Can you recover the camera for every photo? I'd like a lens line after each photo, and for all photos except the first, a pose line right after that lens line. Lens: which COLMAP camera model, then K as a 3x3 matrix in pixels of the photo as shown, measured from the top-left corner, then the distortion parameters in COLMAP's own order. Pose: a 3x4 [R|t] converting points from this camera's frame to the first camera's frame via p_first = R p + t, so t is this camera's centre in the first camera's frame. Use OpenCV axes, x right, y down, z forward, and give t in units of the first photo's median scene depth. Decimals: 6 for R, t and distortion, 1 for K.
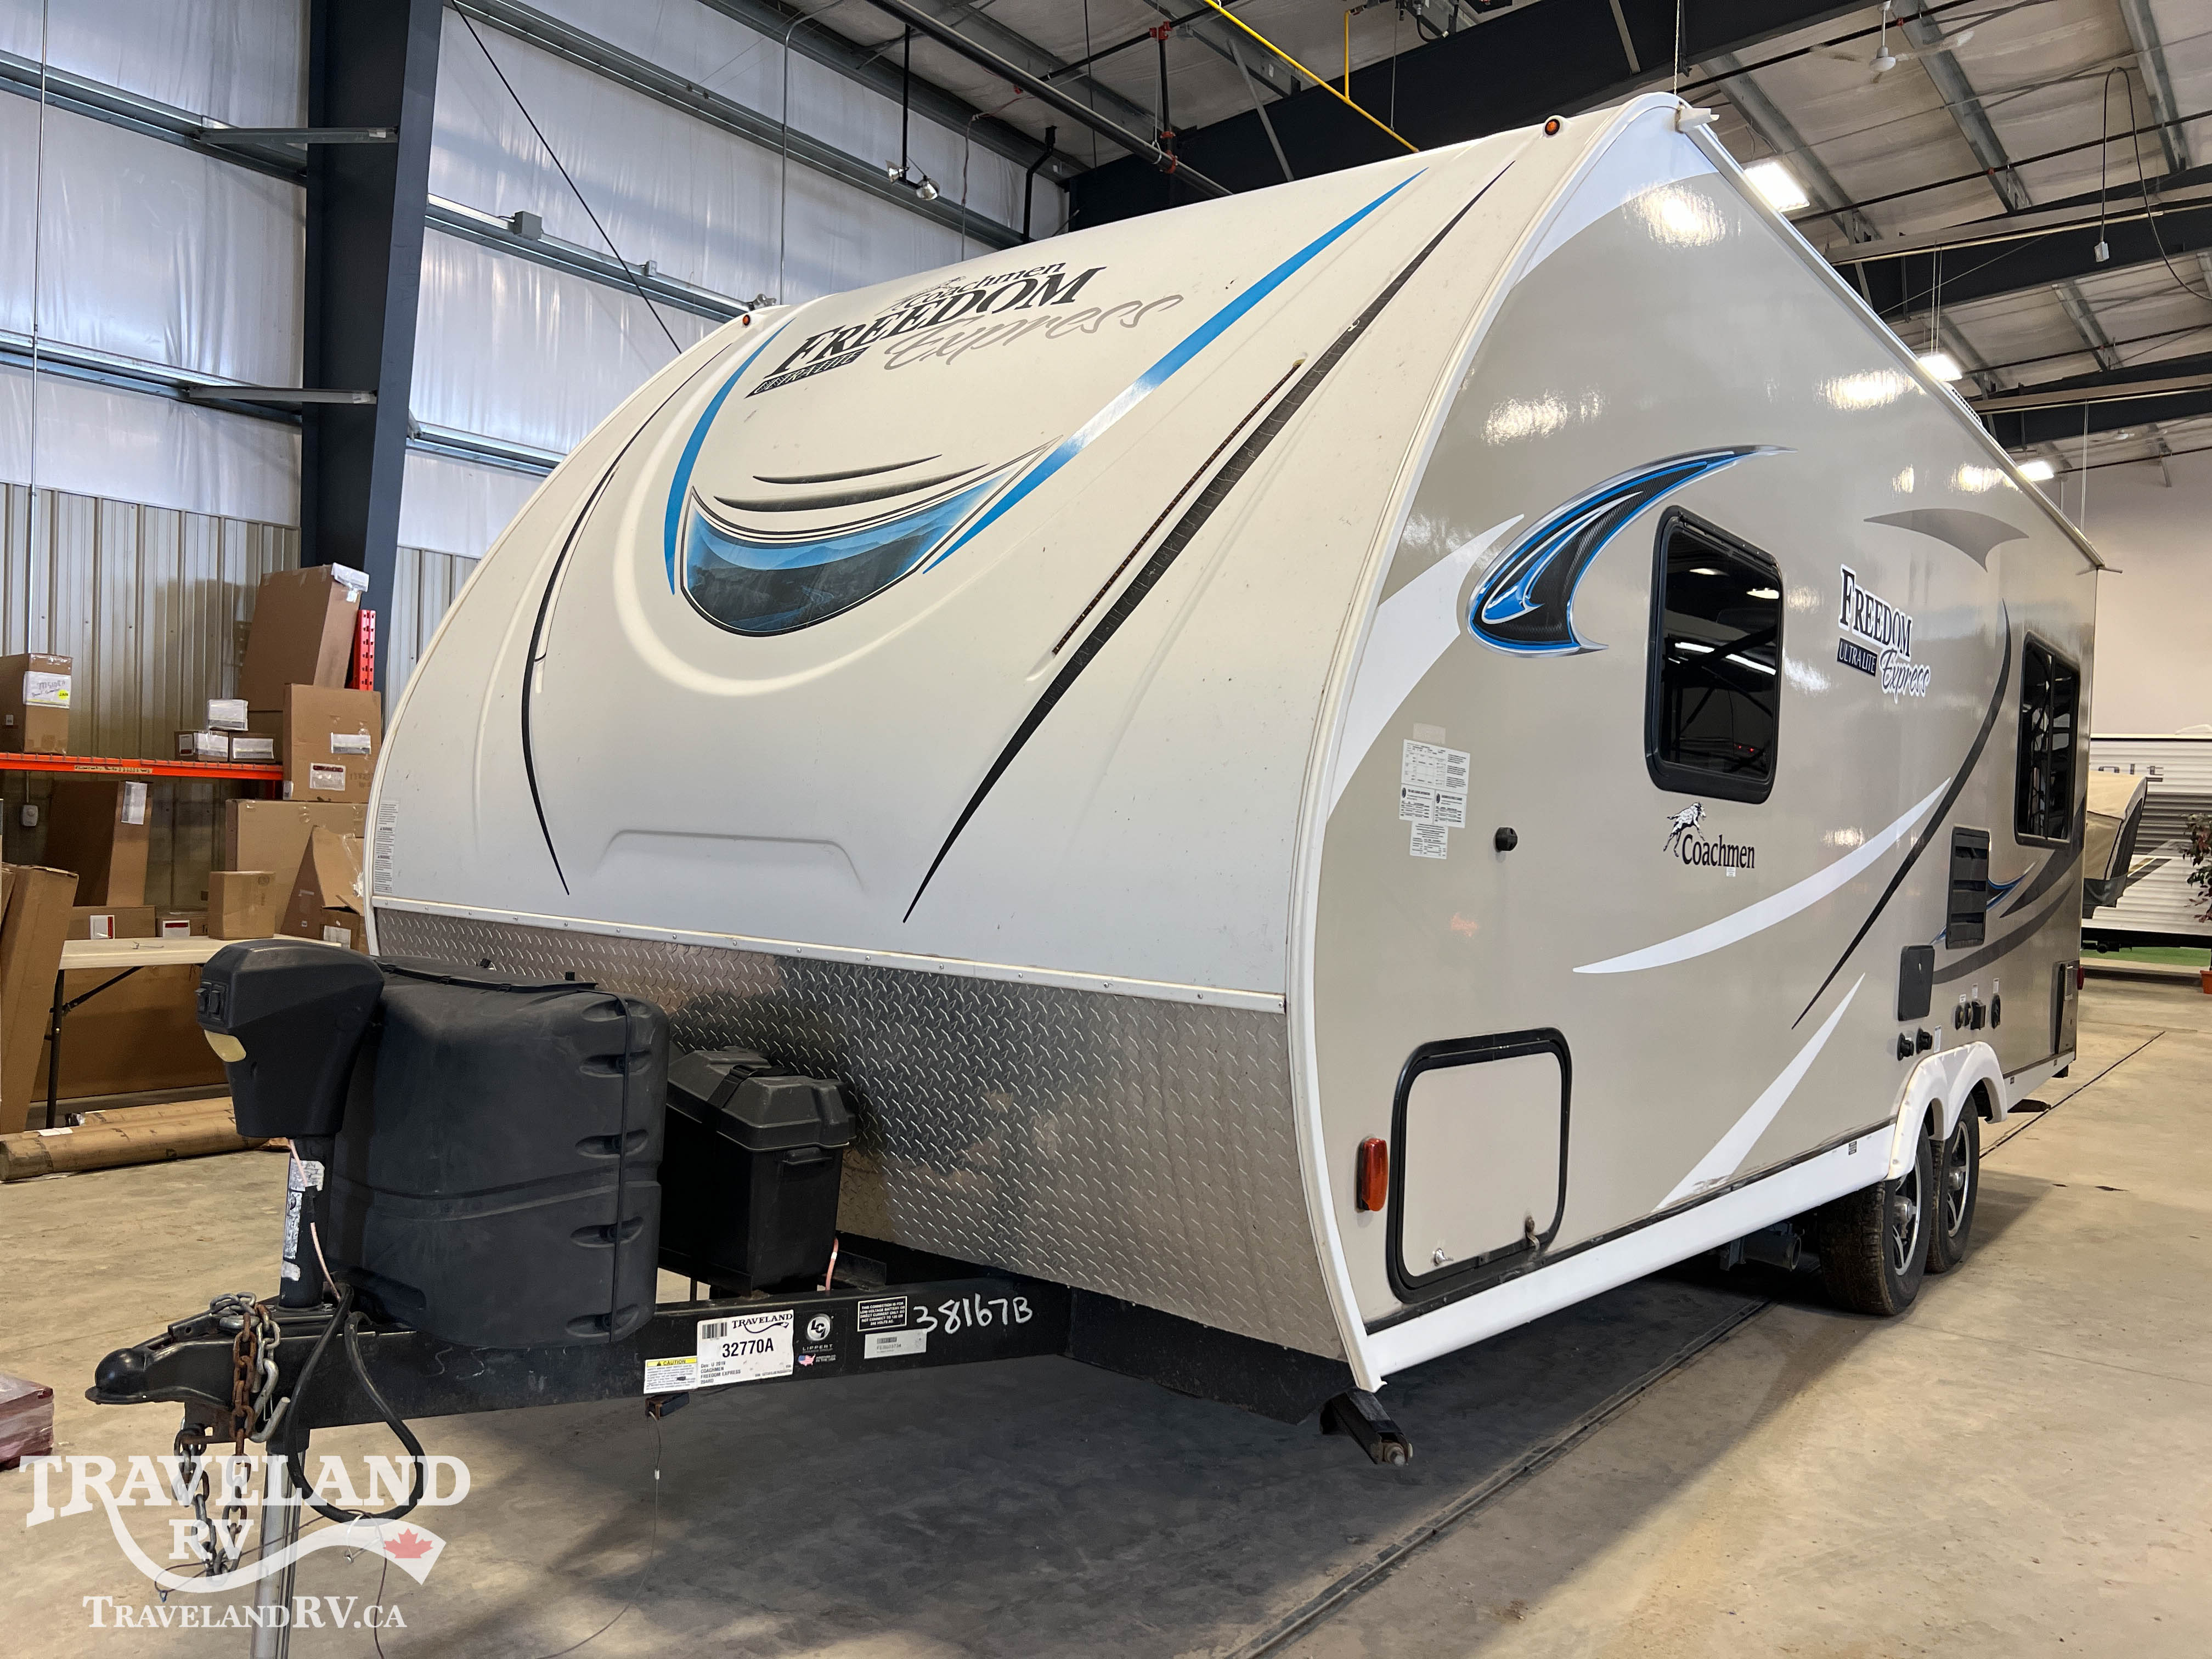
lens RADIAL K [[1682.4, 0, 1100.7], [0, 1682.4, 844.4], [0, 0, 1]] dist [0.017750, -0.008654]
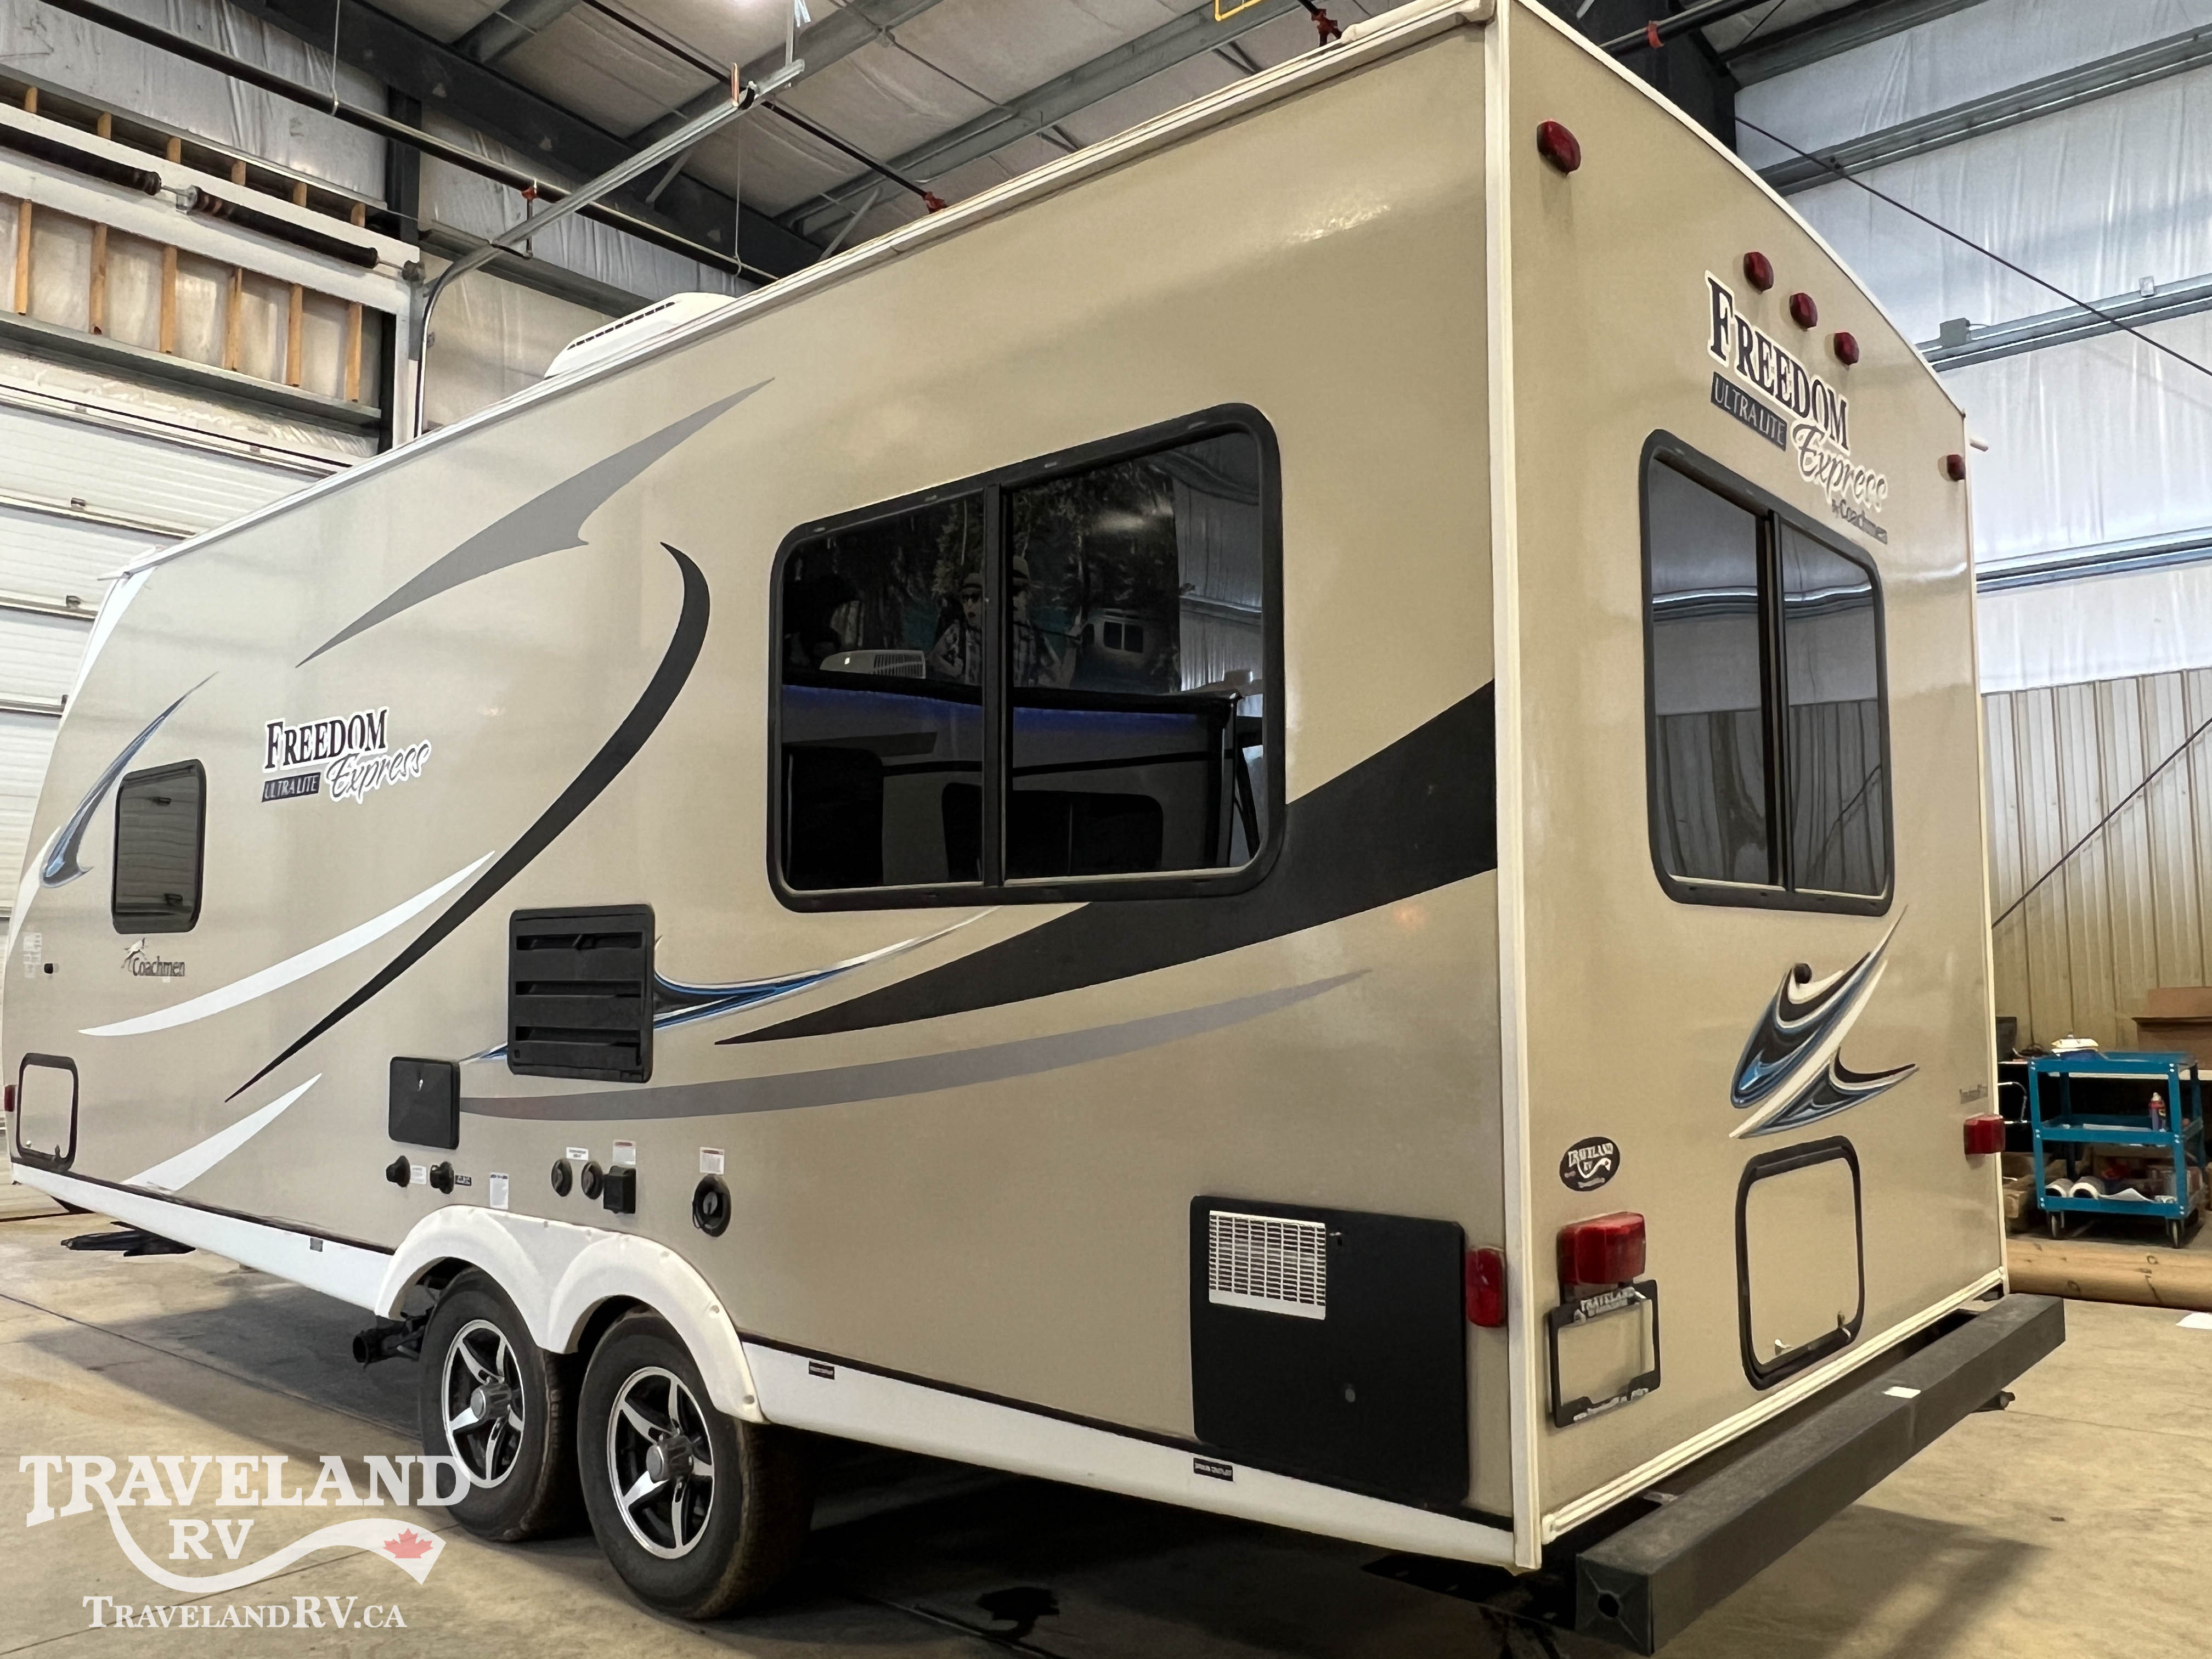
lens RADIAL K [[1677.7, 0, 1106.0], [0, 1677.7, 829.5], [0, 0, 1]] dist [0.000304, 0.000843]
pose [[-0.058913, -0.128203, -0.989997, 2.191561], [-0.004111, 0.991742, -0.128185, 0.086323], [0.998255, -0.003482, -0.058953, 2.310356]]
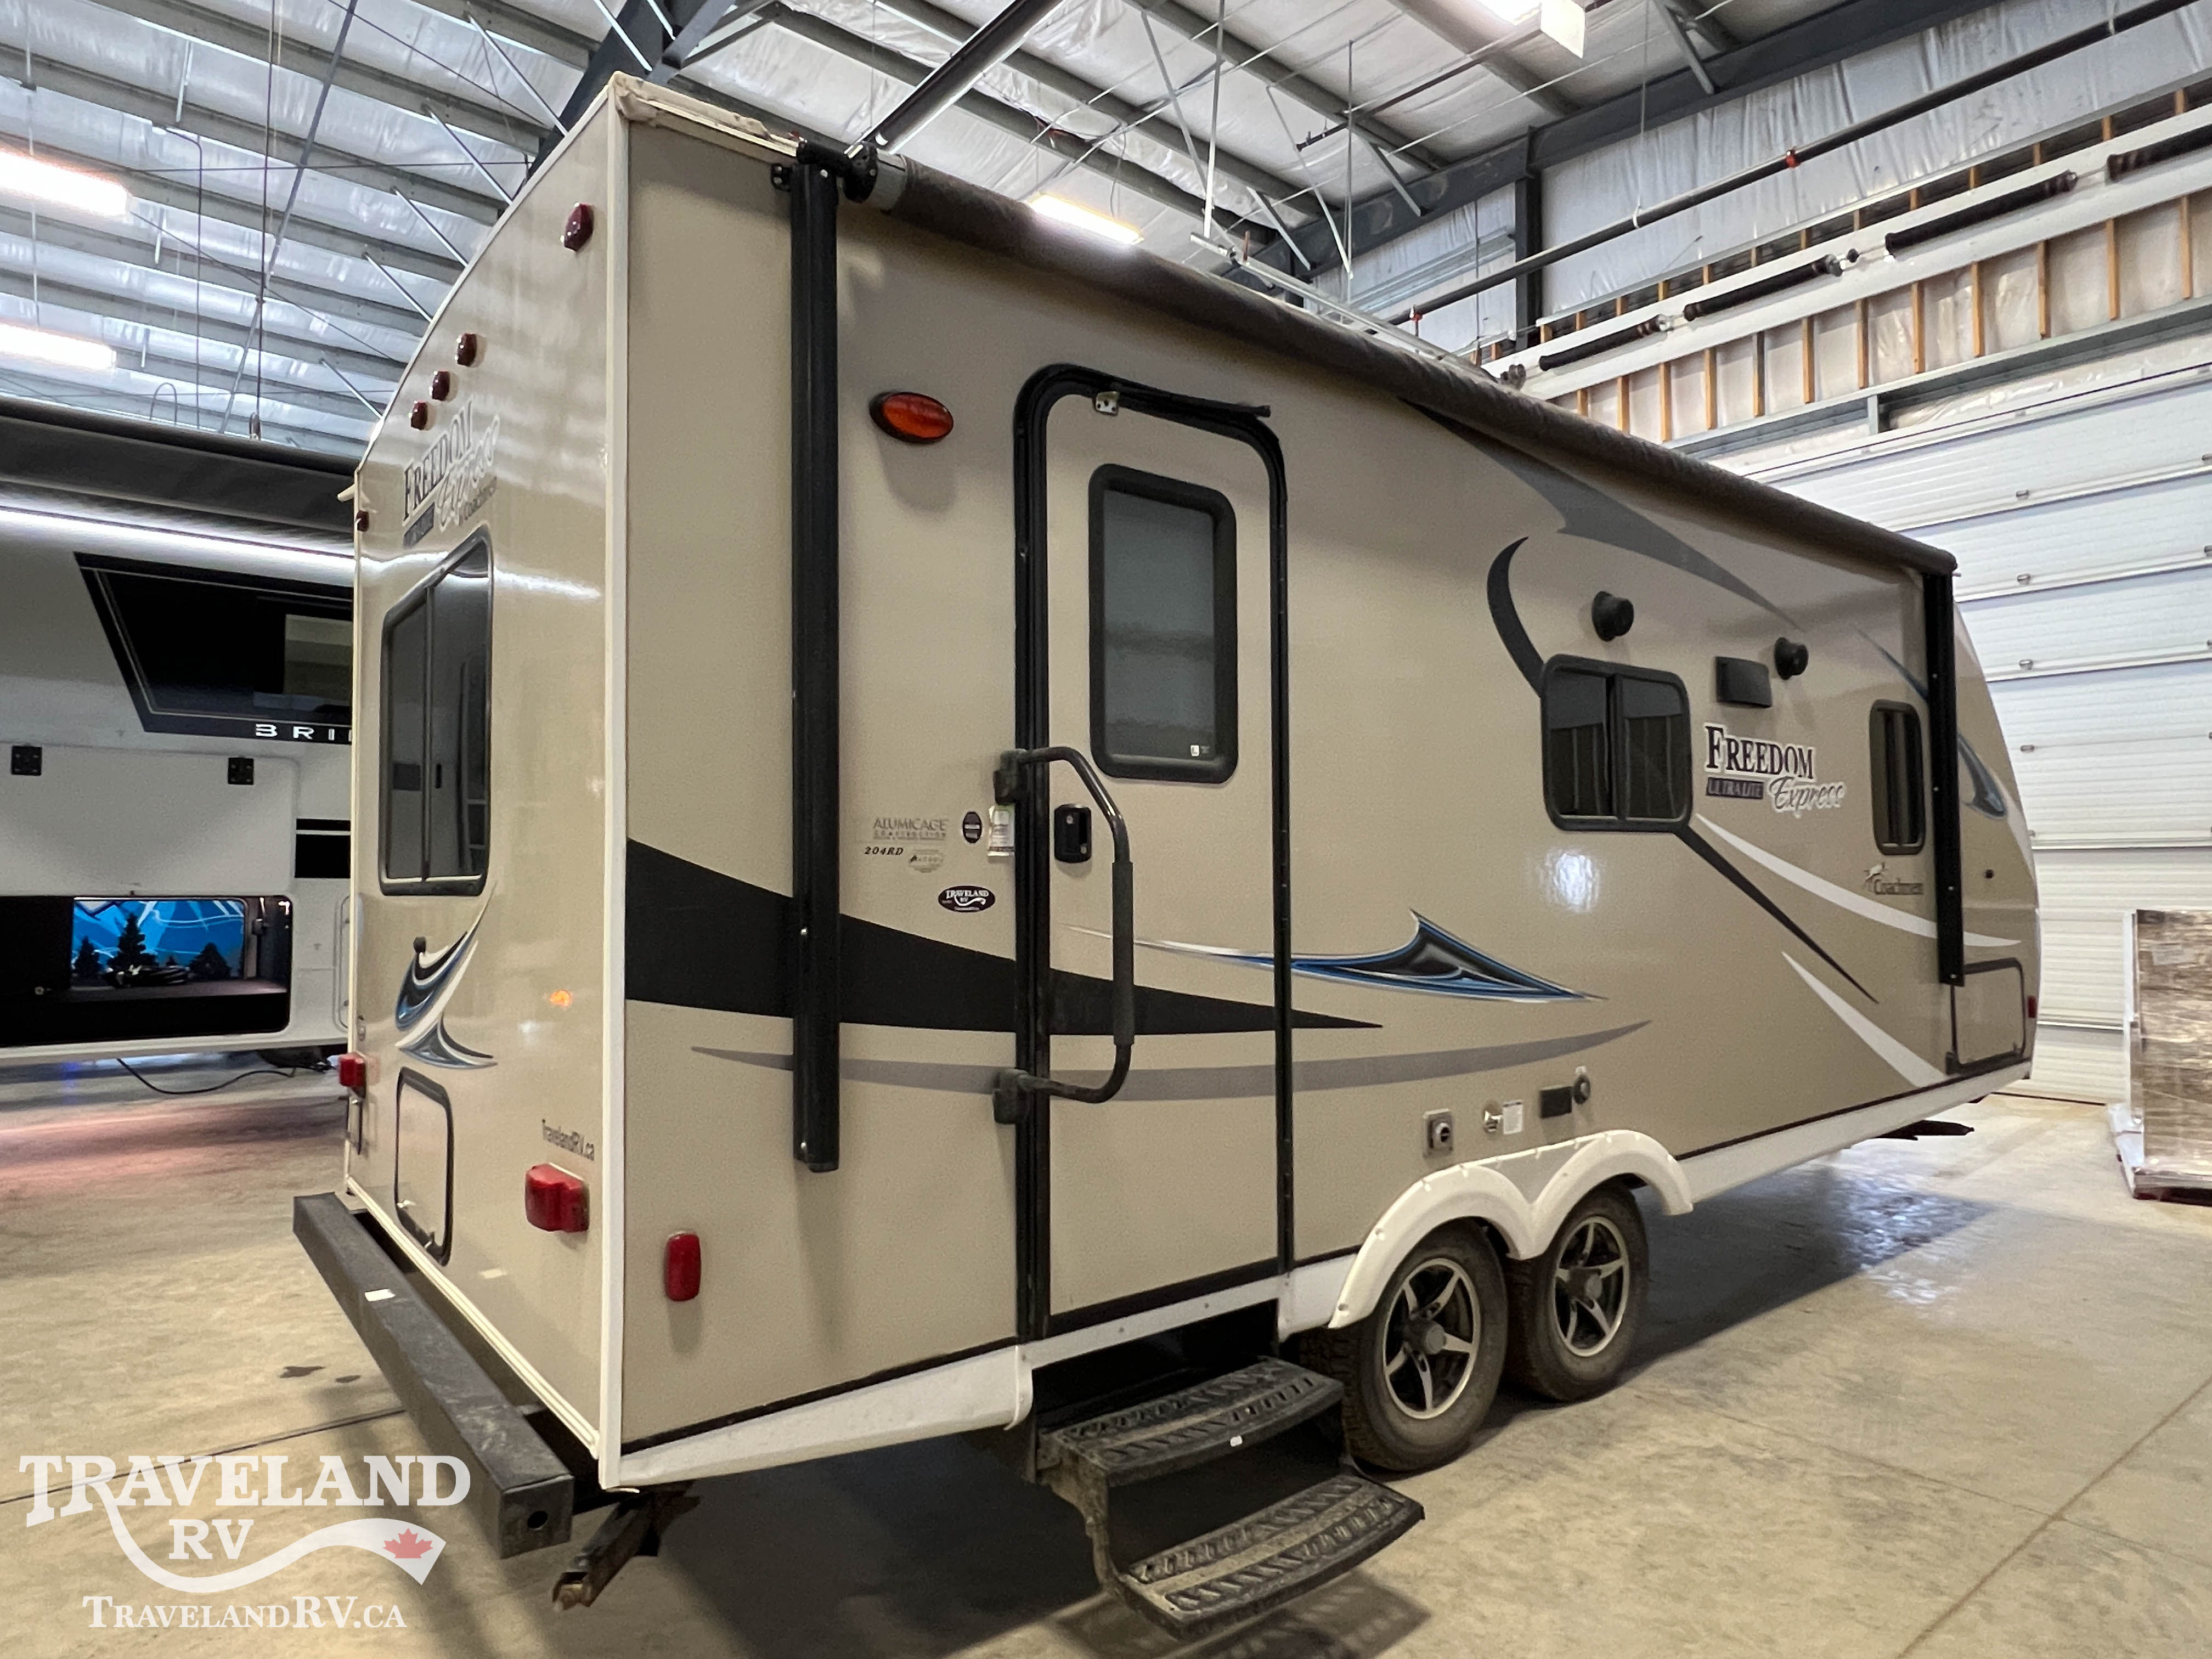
lens RADIAL K [[1303.9, 0, 1106.0], [0, 1303.9, 829.5], [0, 0, 1]] dist [-0.001844, -0.000199]
pose [[-0.968504, -0.029273, 0.247272, 0.415251], [-0.036363, 0.999047, -0.024154, -0.041173], [-0.246329, -0.032385, -0.968645, 3.505286]]
